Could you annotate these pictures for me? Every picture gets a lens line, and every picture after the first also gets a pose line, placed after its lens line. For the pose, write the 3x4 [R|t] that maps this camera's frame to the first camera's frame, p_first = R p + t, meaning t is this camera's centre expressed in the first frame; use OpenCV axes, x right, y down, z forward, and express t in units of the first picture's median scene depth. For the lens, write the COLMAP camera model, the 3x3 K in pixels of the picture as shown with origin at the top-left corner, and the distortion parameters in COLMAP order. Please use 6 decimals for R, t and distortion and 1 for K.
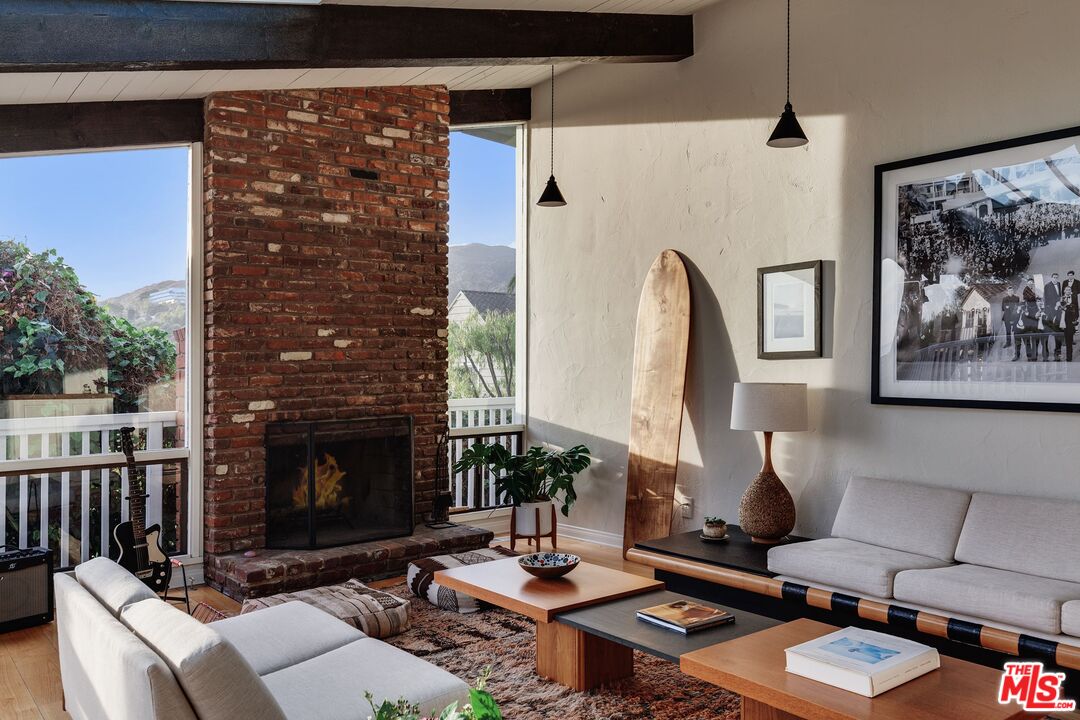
lens RADIAL K [[850.9, 0, 541.3], [0, 850.9, 366.5], [0, 0, 1]] dist [-0.005169, -0.002144]
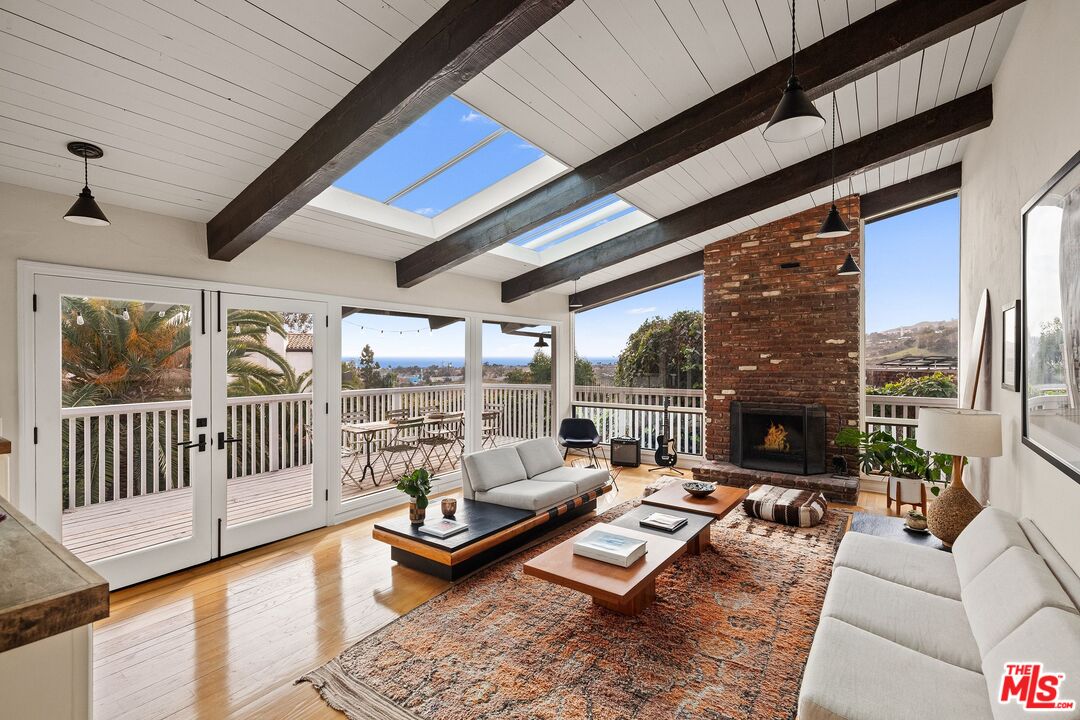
lens RADIAL K [[481.5, 0, 548.7], [0, 481.5, 357.6], [0, 0, 1]] dist [-0.002838, -0.000325]
pose [[0.282984, 0.015947, -0.958992, 0.645429], [-0.003436, 0.999872, 0.015613, -0.052341], [0.959118, -0.001123, 0.283003, 0.253854]]
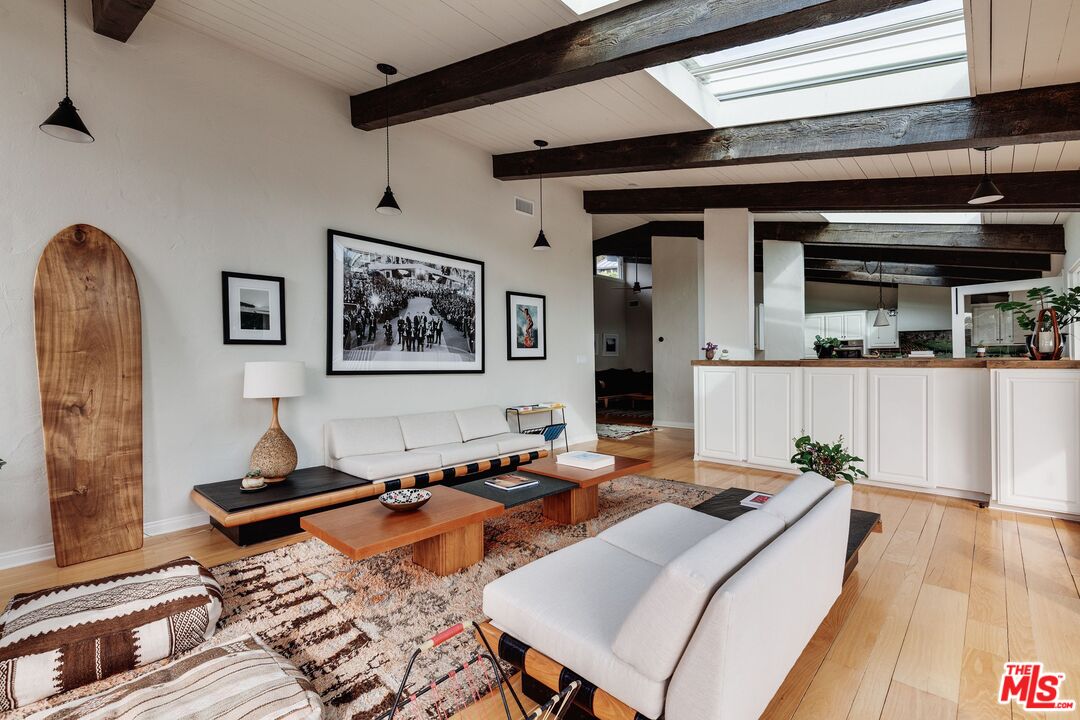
lens RADIAL K [[485.3, 0, 533.8], [0, 485.3, 369.8], [0, 0, 1]] dist [0.005357, 0.000271]
pose [[-0.148602, 0.006567, 0.988875, -0.487608], [0.014703, 0.999882, -0.004430, 0.036209], [-0.988788, 0.013881, -0.148681, 0.628932]]
